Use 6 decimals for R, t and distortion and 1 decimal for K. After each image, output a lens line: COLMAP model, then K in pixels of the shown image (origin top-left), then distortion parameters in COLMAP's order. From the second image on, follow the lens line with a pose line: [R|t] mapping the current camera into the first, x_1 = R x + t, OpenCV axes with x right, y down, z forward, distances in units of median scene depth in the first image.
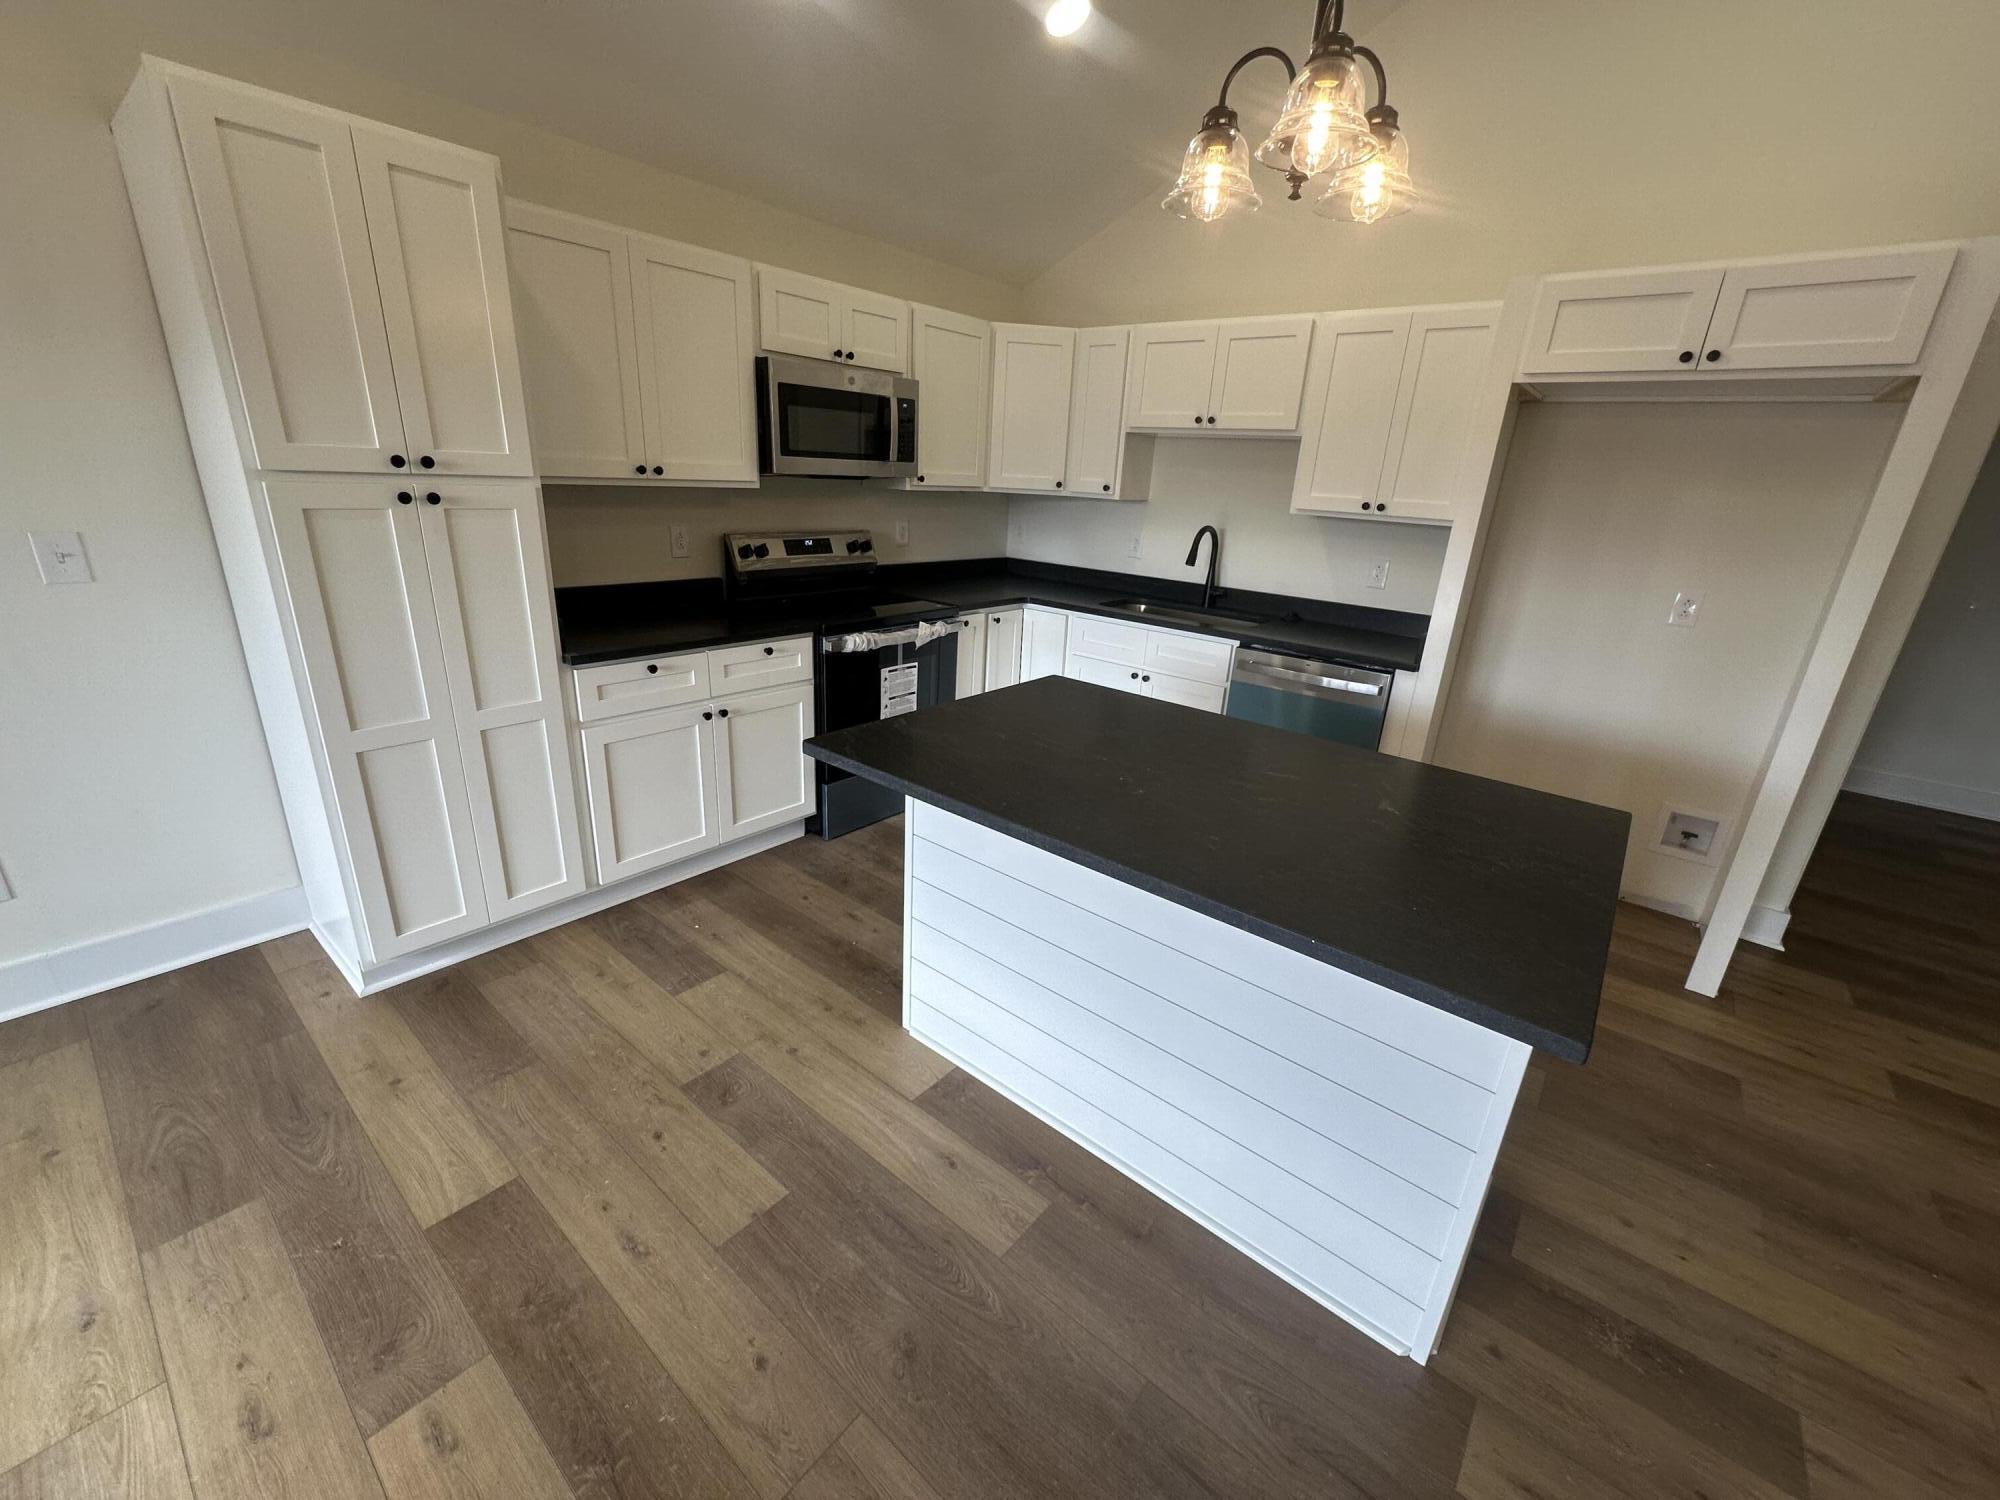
lens RADIAL K [[804.9, 0, 1001.0], [0, 804.9, 749.4], [0, 0, 1]] dist [-0.003062, 0.000159]
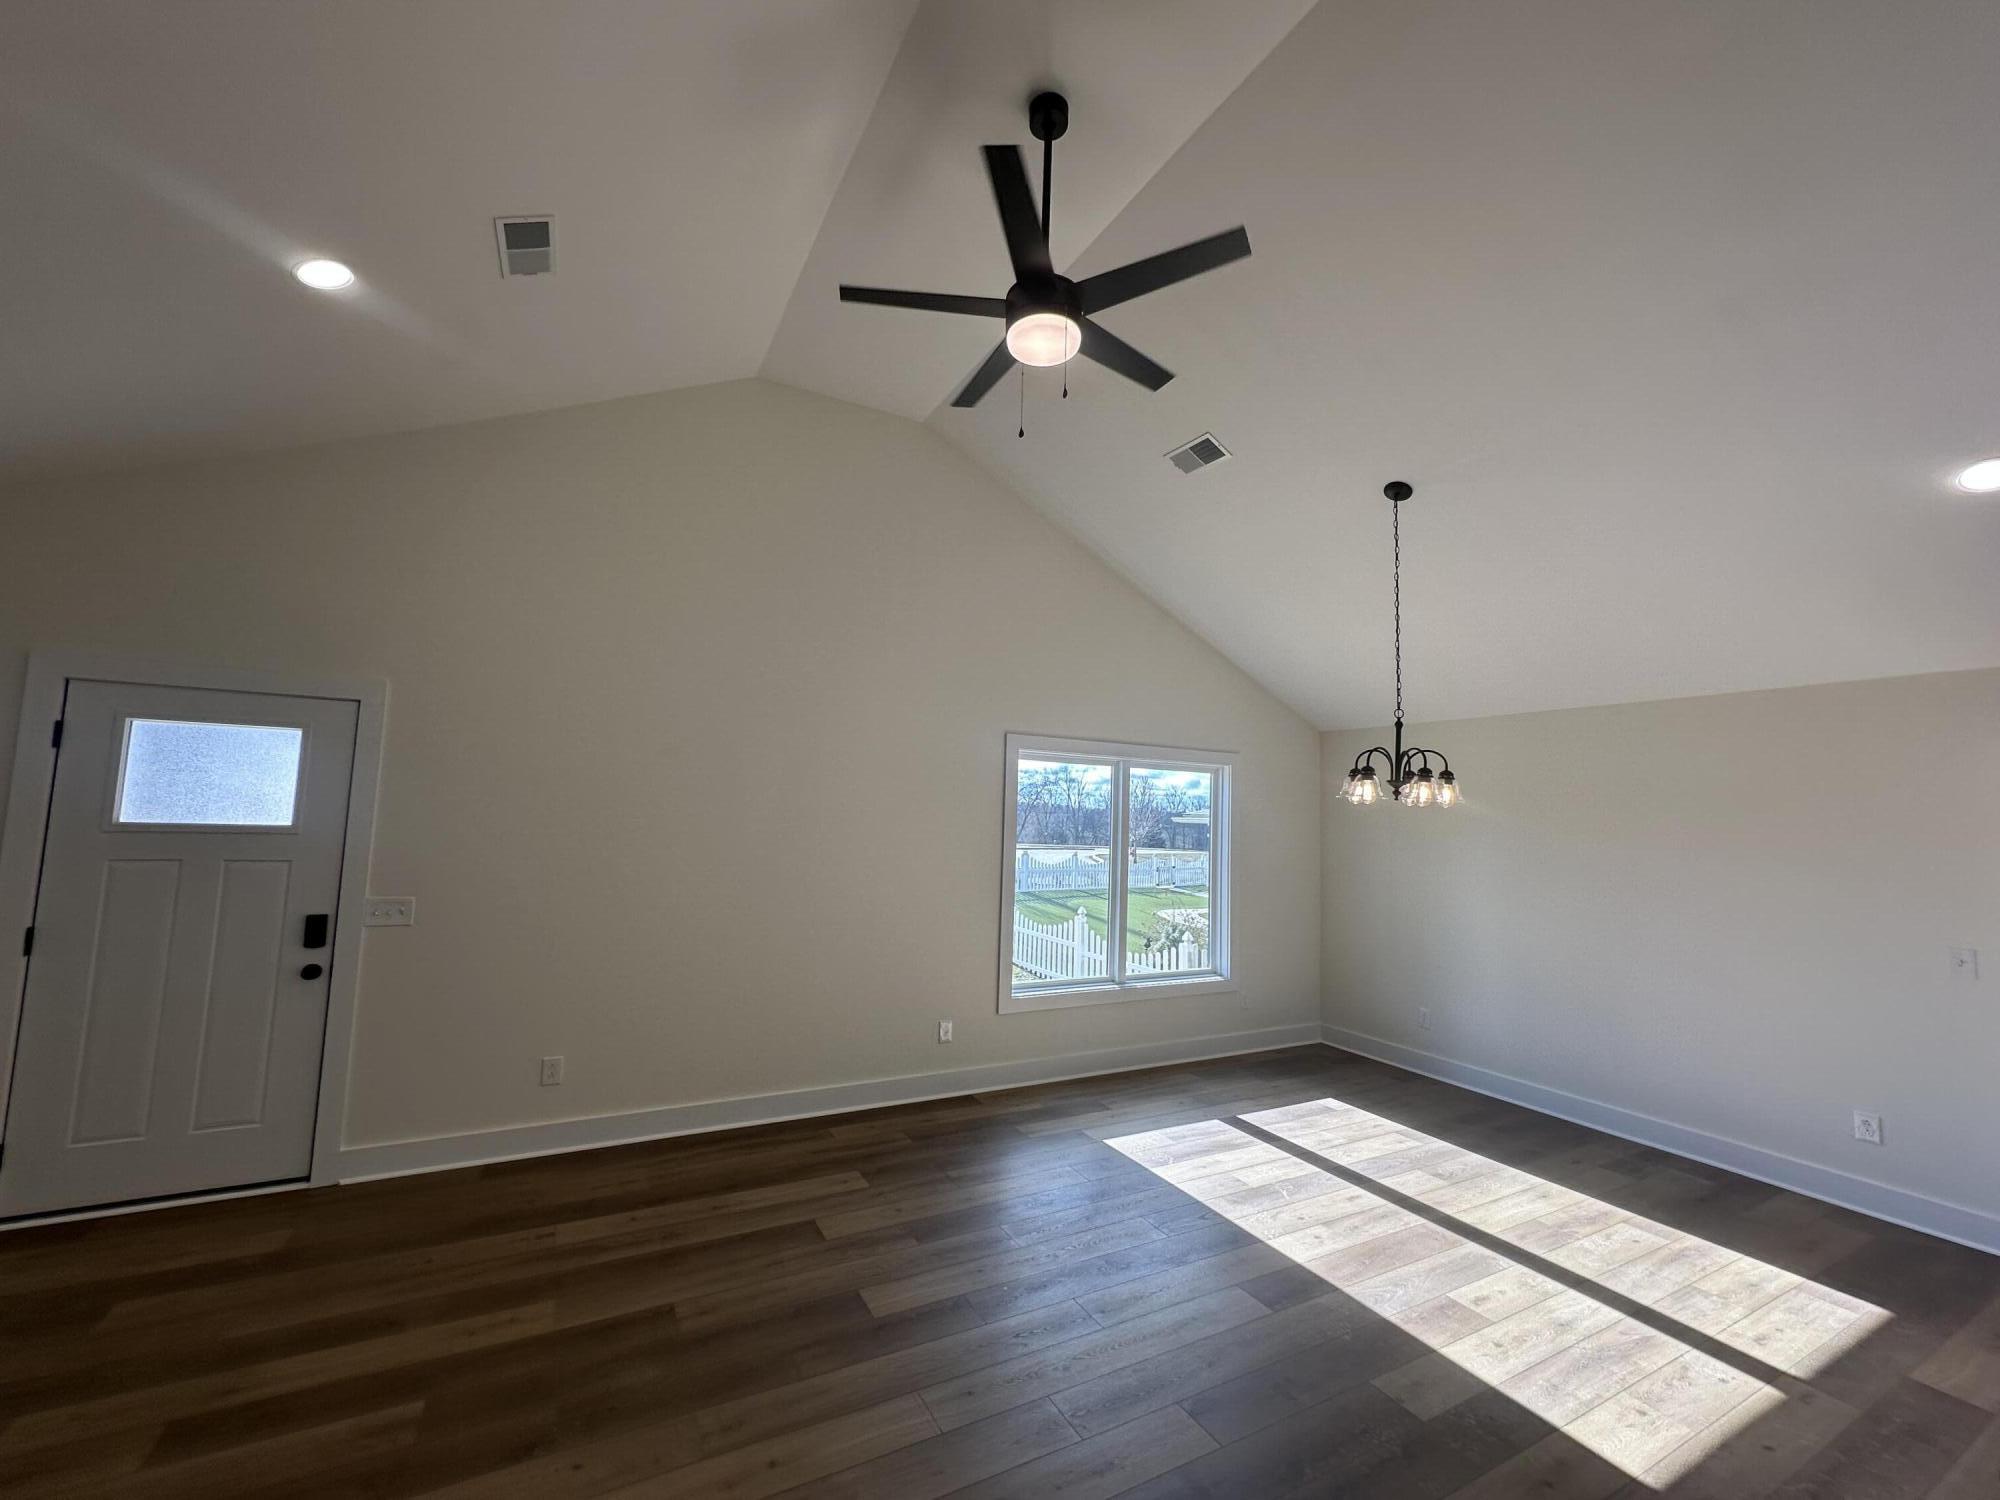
lens RADIAL K [[797.9, 0, 1007.0], [0, 797.9, 750.5], [0, 0, 1]] dist [-0.000637, 0.000224]
pose [[-0.375162, -0.150129, -0.914721, 0.896638], [-0.355183, 0.934765, -0.007745, 0.055275], [0.856212, 0.321988, -0.404011, -0.154049]]
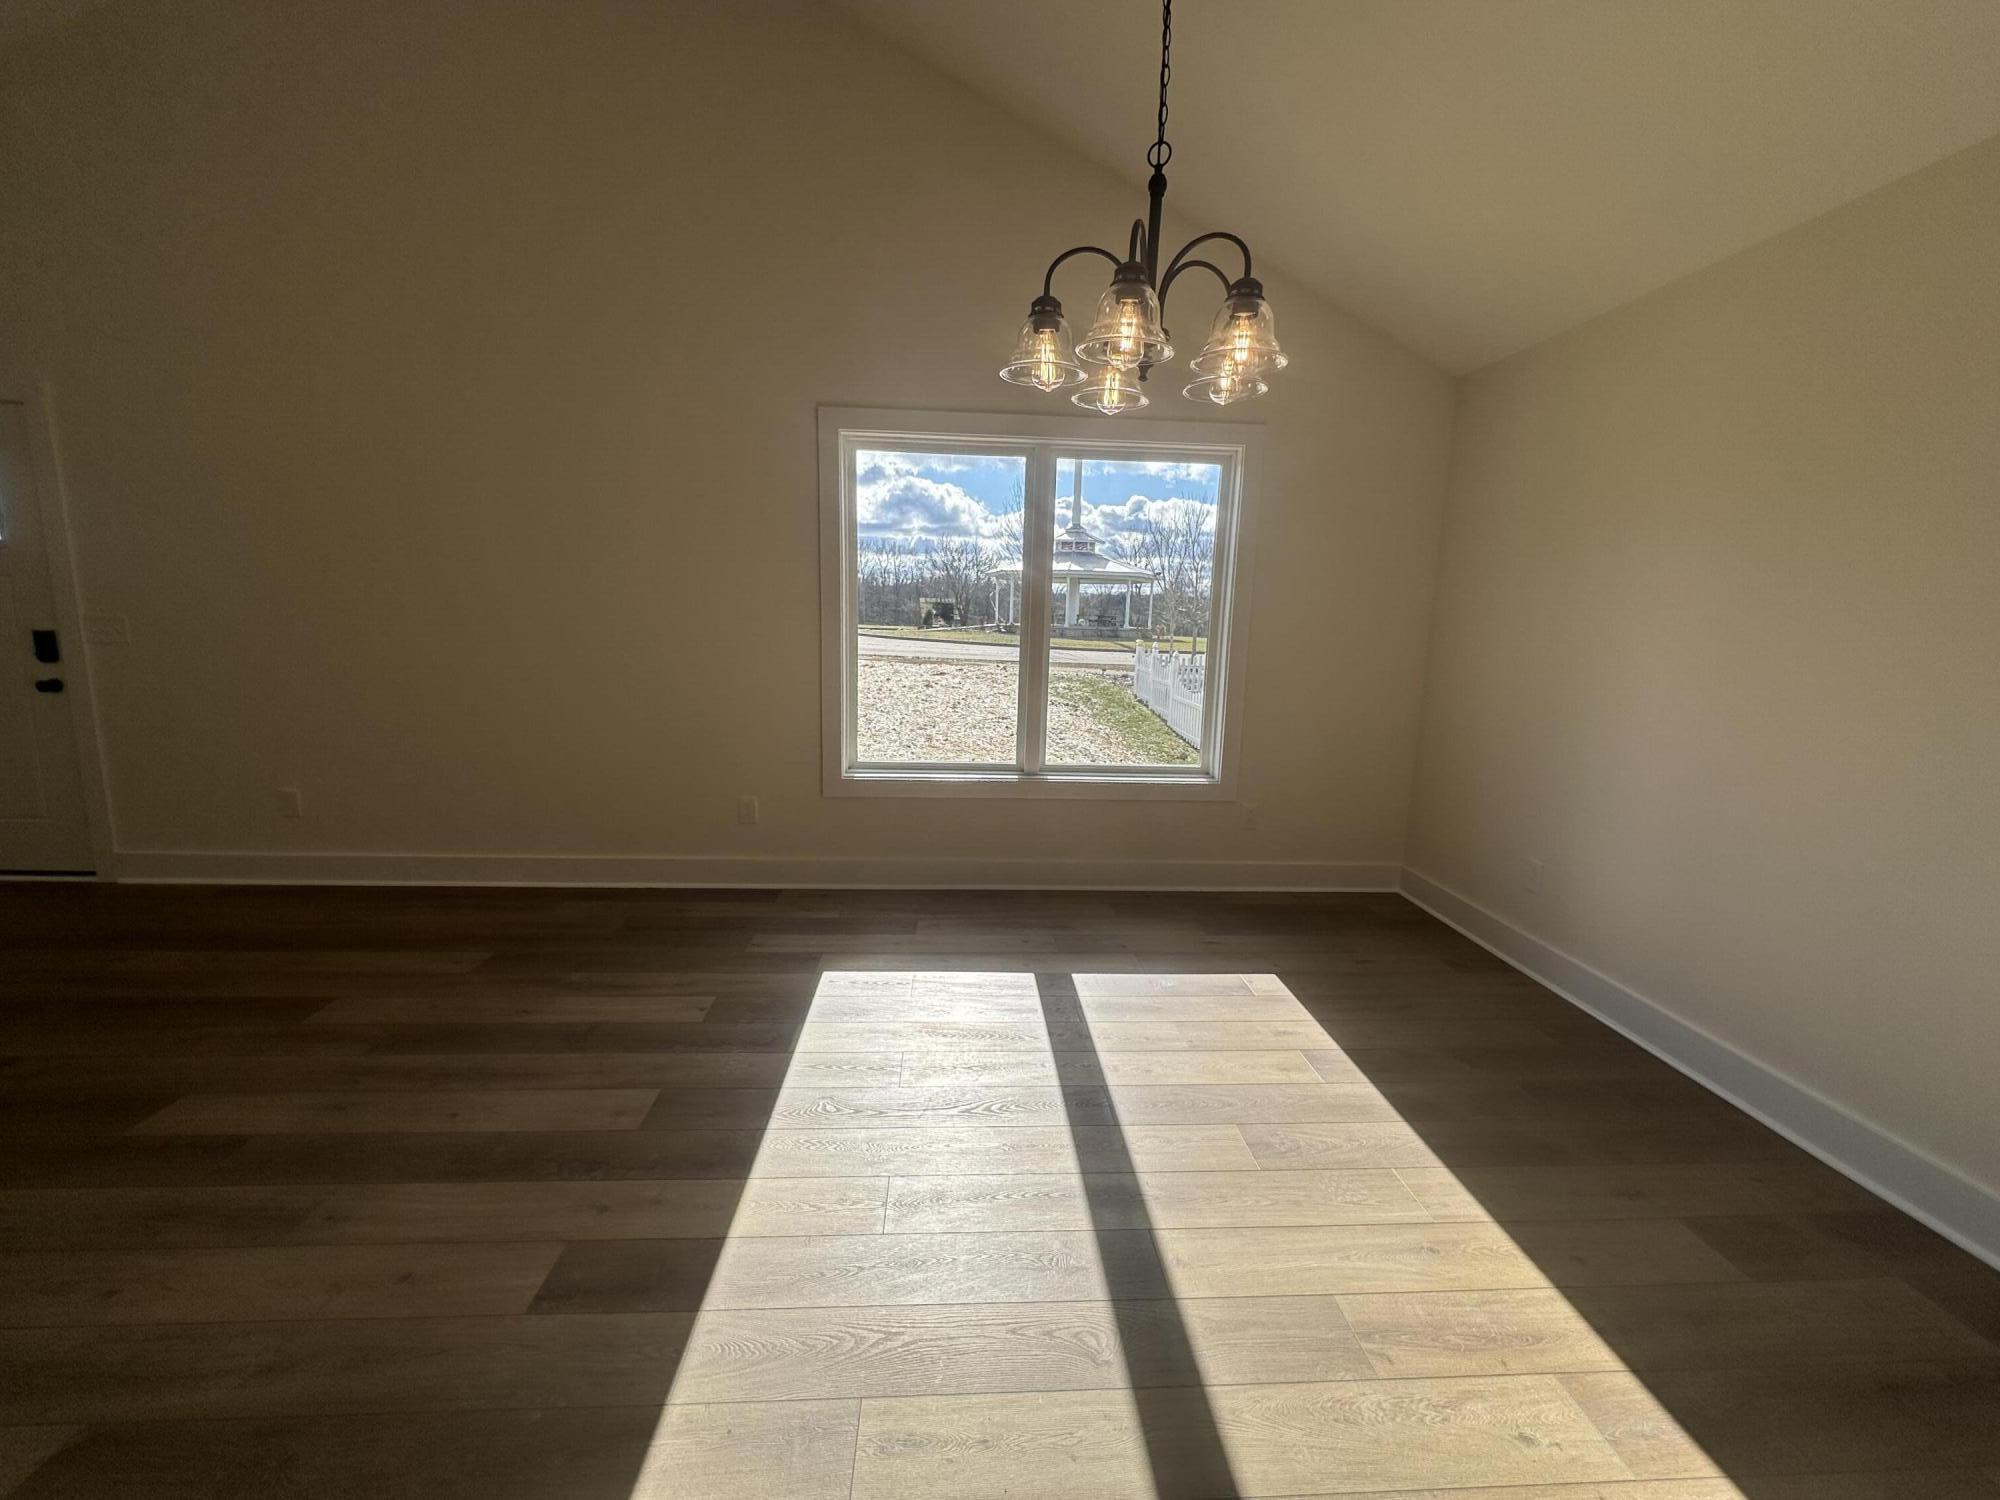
lens RADIAL K [[804.9, 0, 1001.0], [0, 804.9, 749.4], [0, 0, 1]] dist [-0.003062, 0.000159]
pose [[-0.730577, 0.039043, -0.681713, -0.109497], [-0.288258, 0.887408, 0.359743, -0.053880], [0.619003, 0.459329, -0.637066, 0.326093]]
